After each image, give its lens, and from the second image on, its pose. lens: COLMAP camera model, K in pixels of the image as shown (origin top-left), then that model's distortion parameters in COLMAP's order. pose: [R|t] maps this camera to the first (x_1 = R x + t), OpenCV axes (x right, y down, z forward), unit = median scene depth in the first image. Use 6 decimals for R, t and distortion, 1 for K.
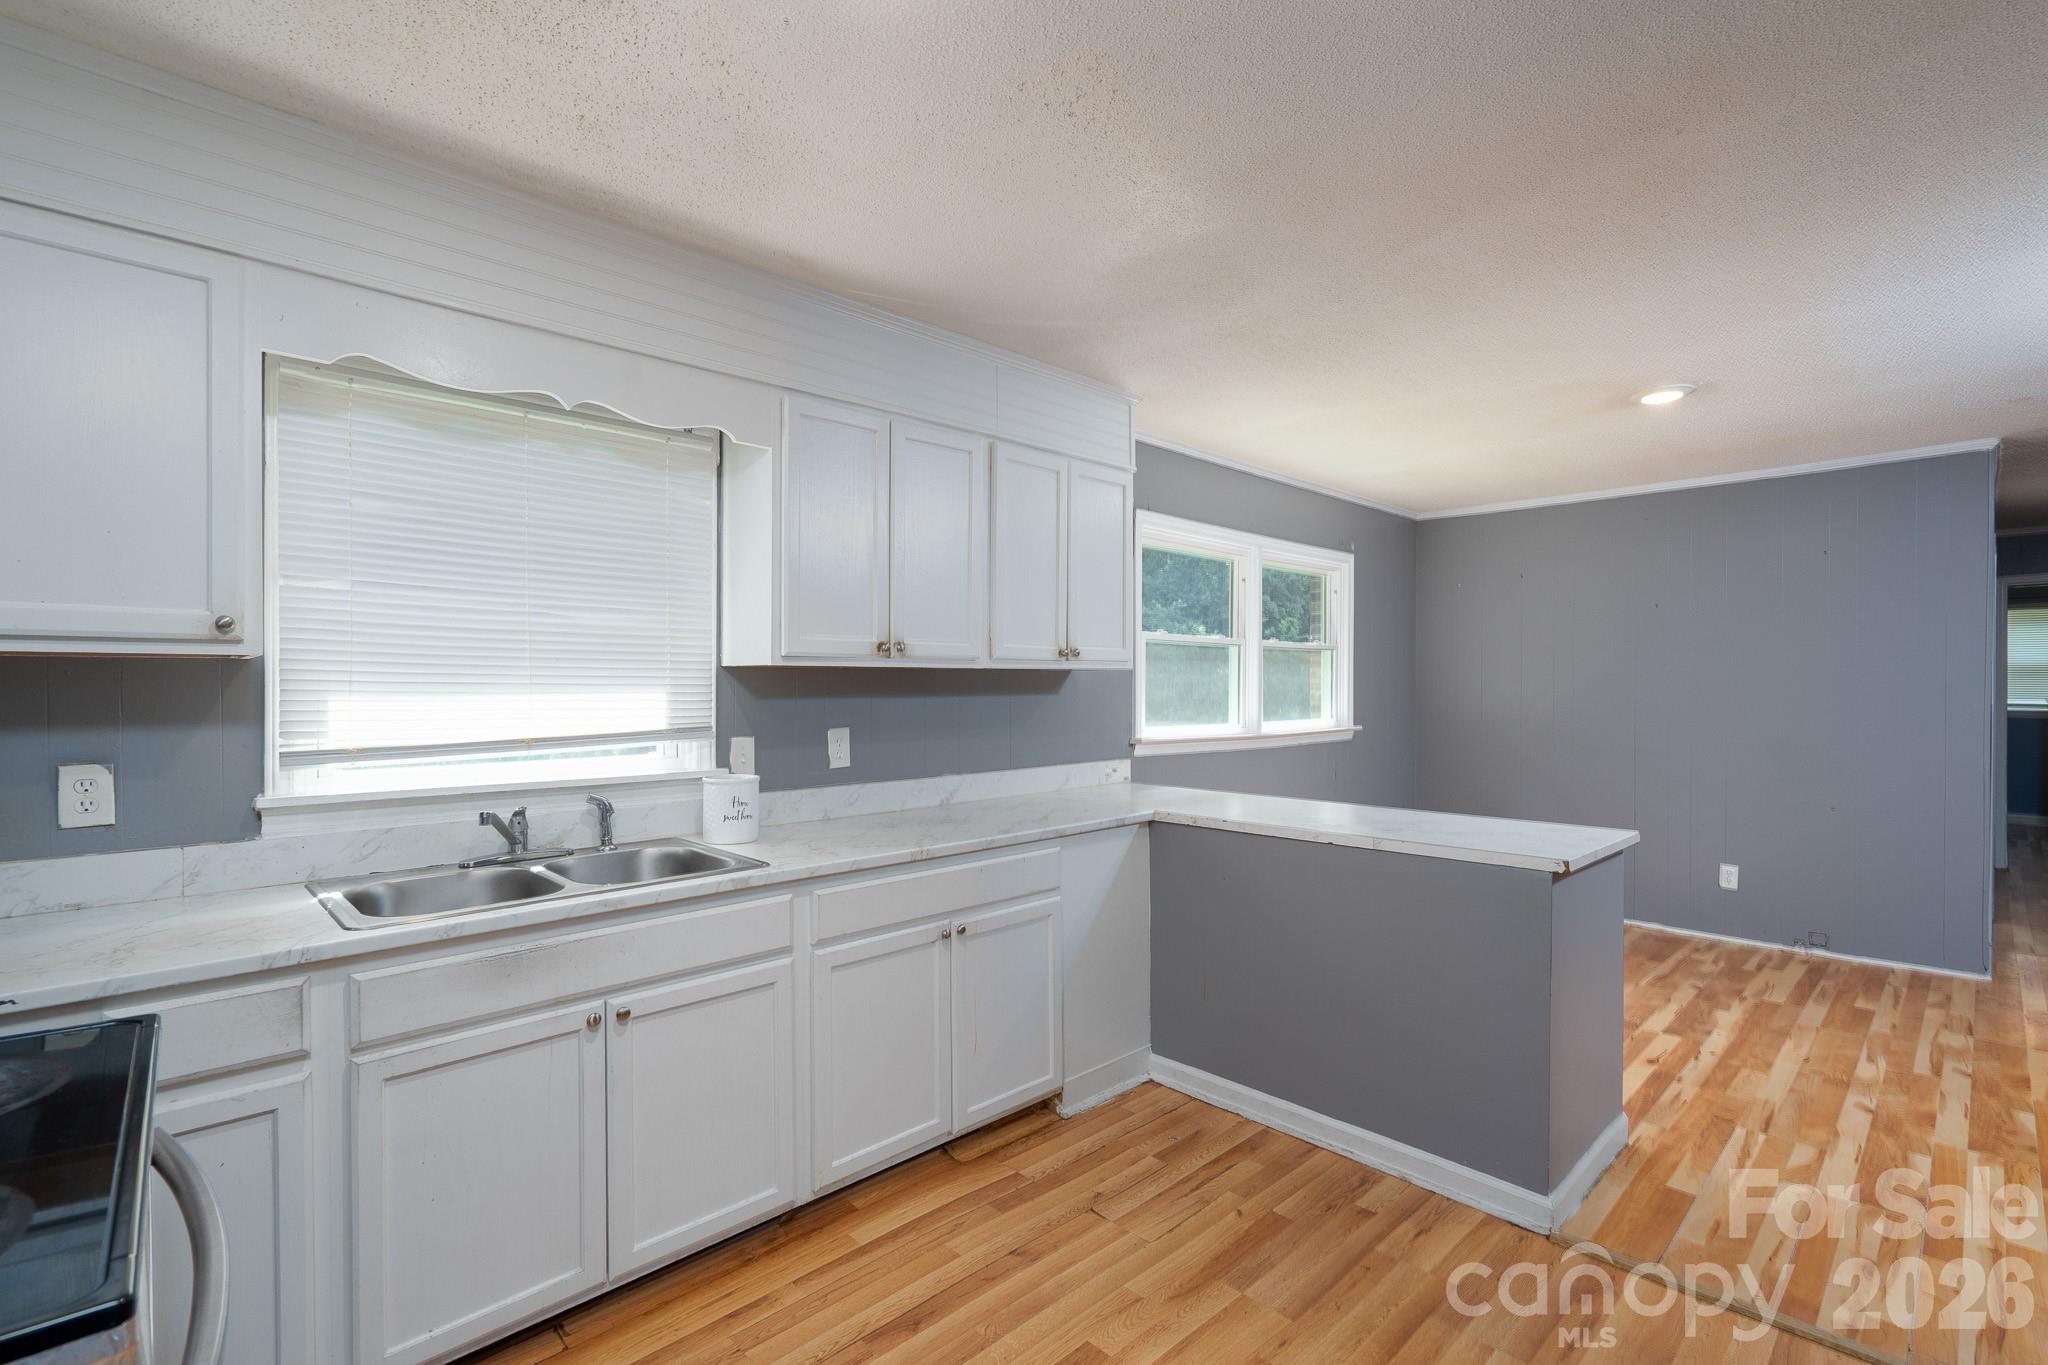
lens RADIAL K [[920.2, 0, 1024.0], [0, 920.2, 682.5], [0, 0, 1]] dist [0.001041, -0.000031]
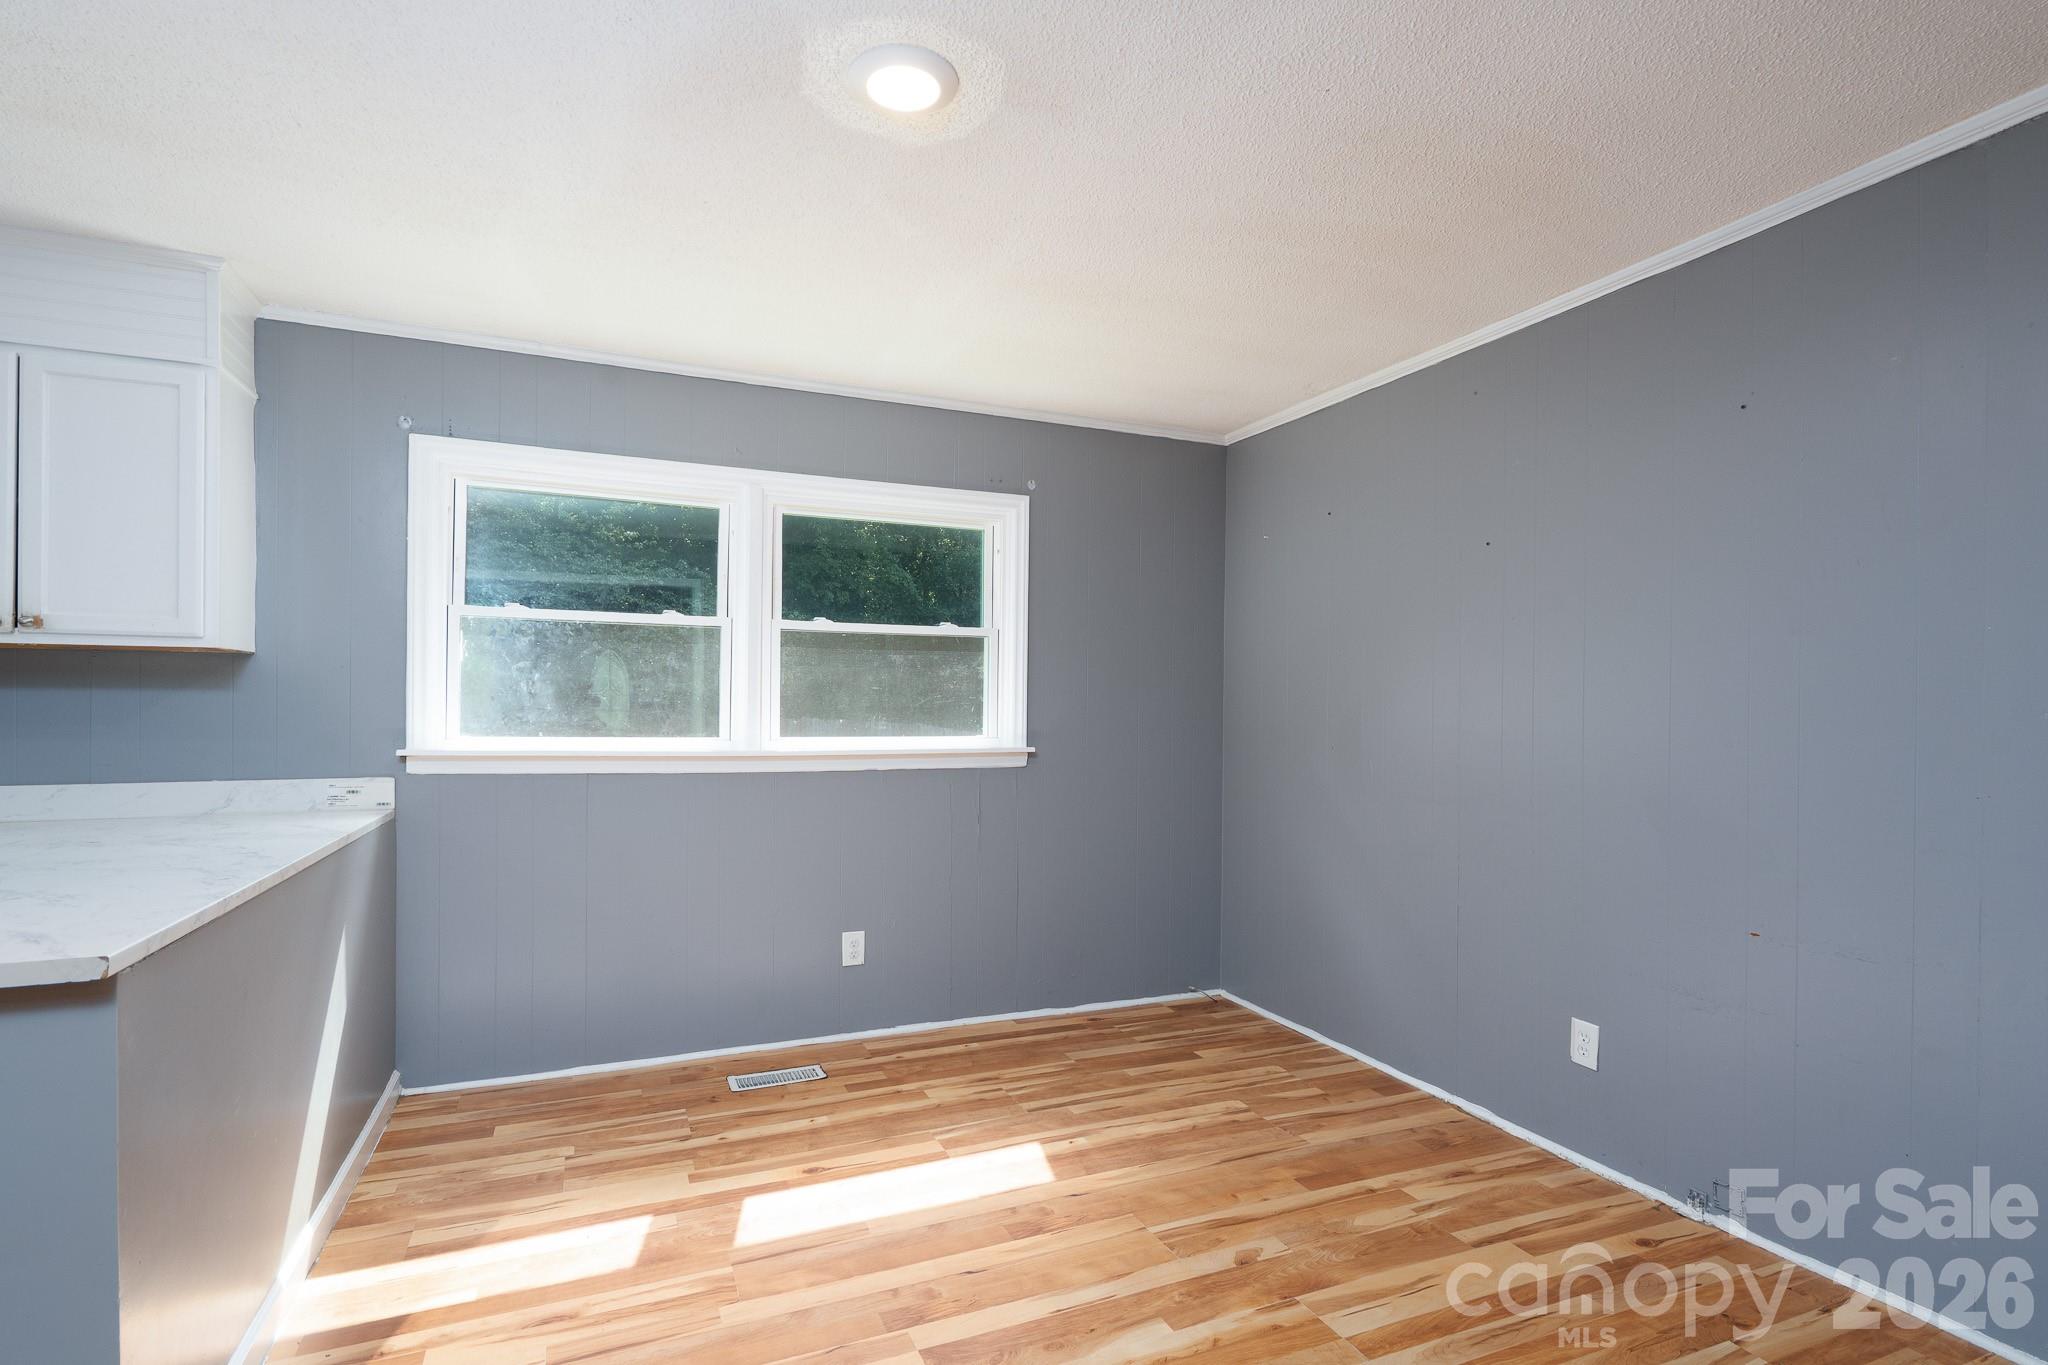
lens RADIAL K [[937.5, 0, 1024.0], [0, 937.5, 692.5], [0, 0, 1]] dist [0.001277, 0.000107]
pose [[0.936208, 0.003680, -0.351426, 1.292400], [-0.007869, 0.999914, -0.010491, 0.031169], [0.351357, 0.012587, 0.936157, 0.742291]]
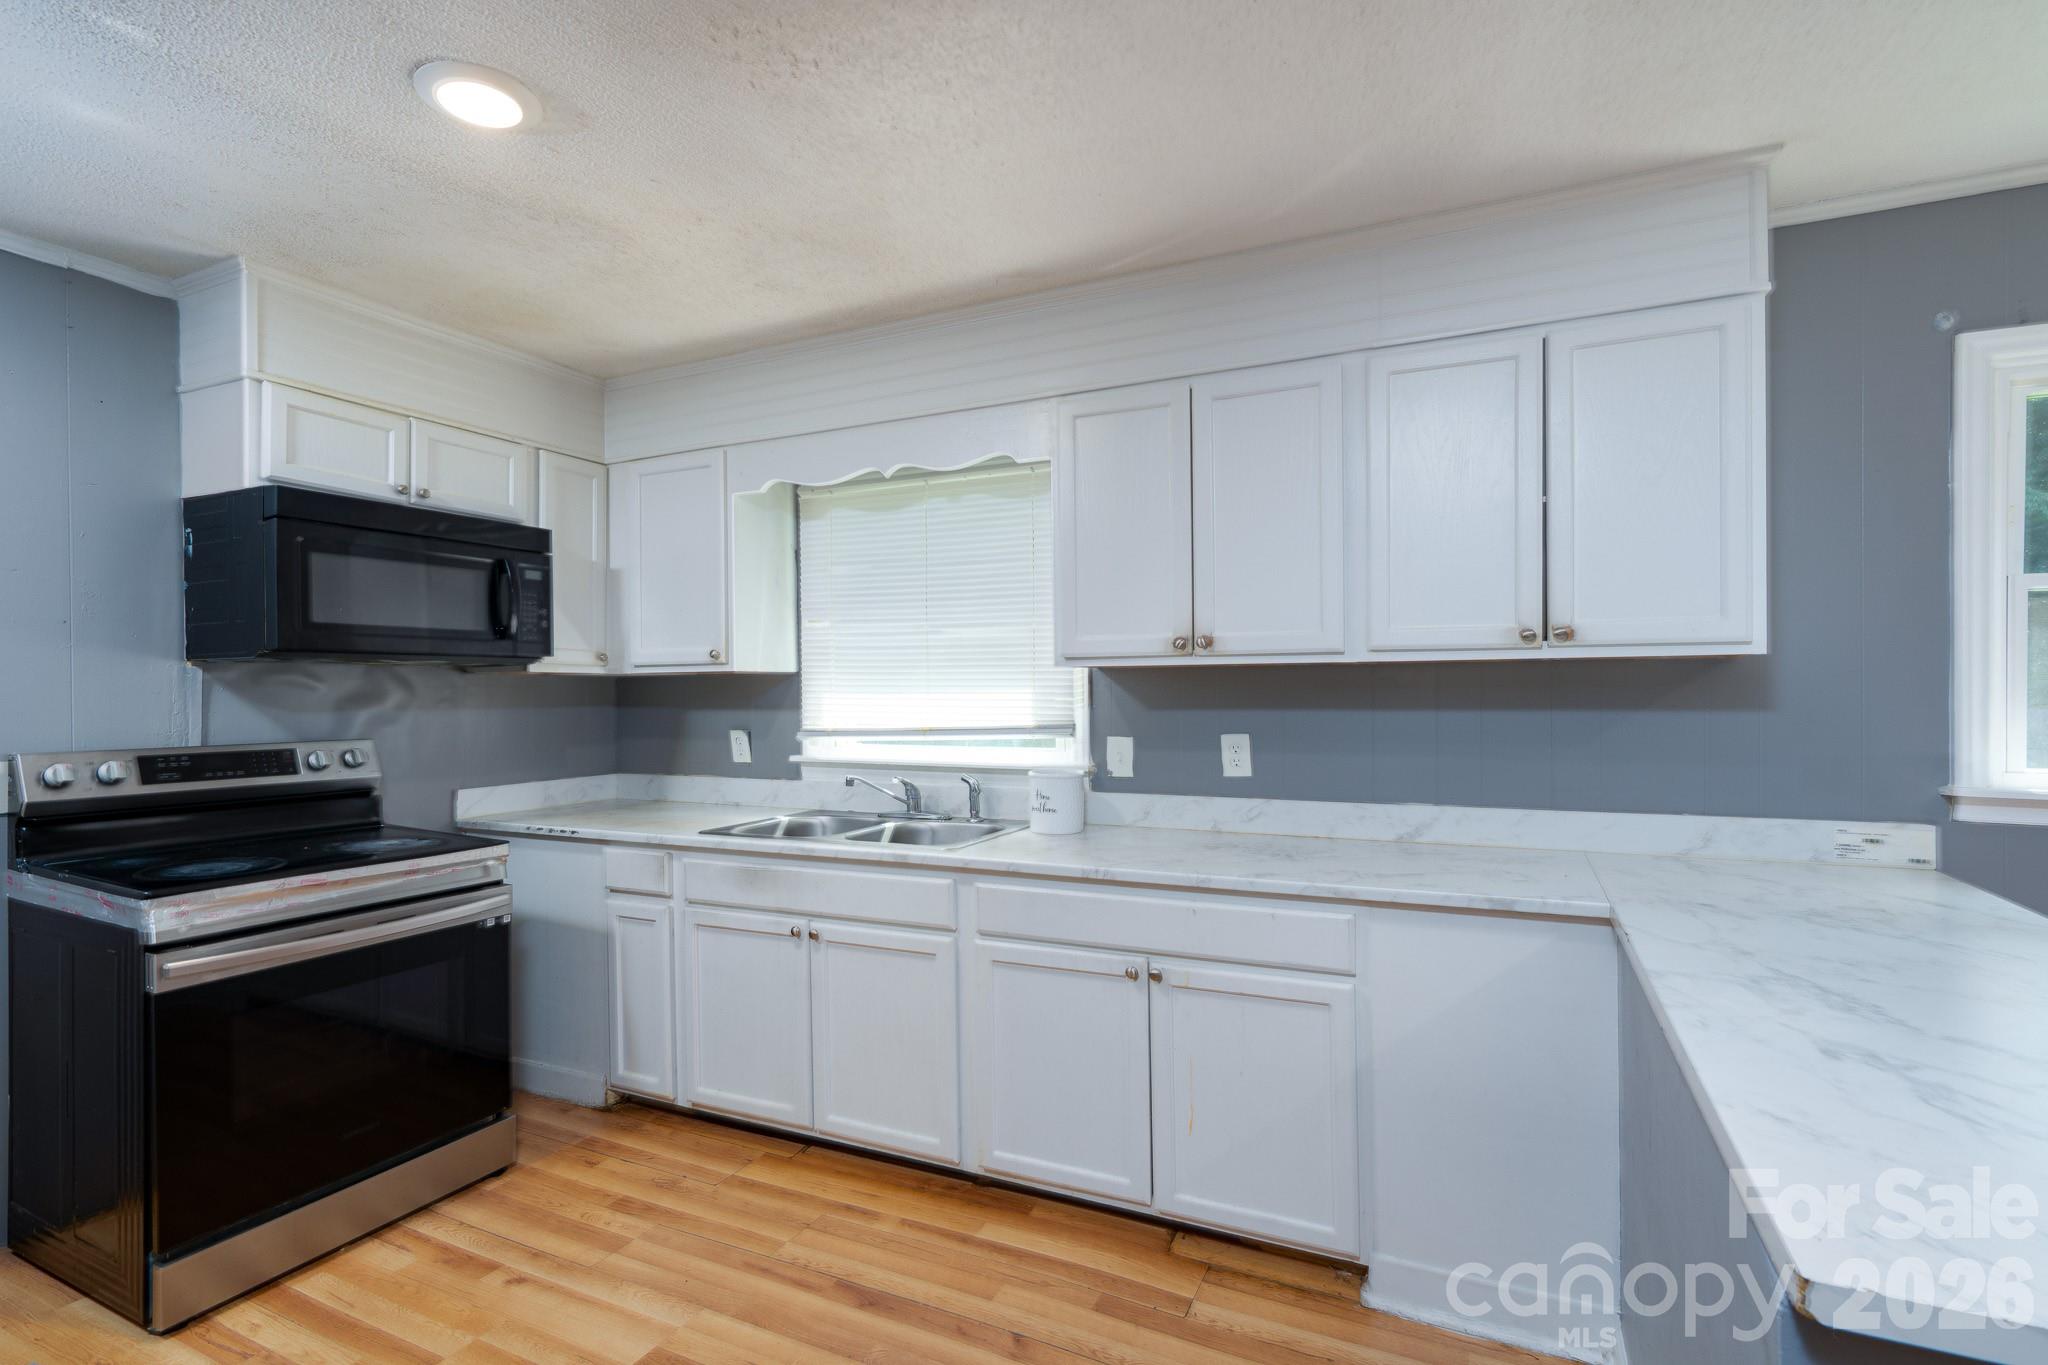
lens RADIAL K [[929.5, 0, 1071.8], [0, 929.5, 696.0], [0, 0, 1]] dist [0.000069, 0.000081]
pose [[0.390791, 0.005786, -0.920461, 0.624074], [0.007861, 0.999923, 0.009623, 0.003126], [0.920446, -0.010997, 0.390716, 0.543227]]
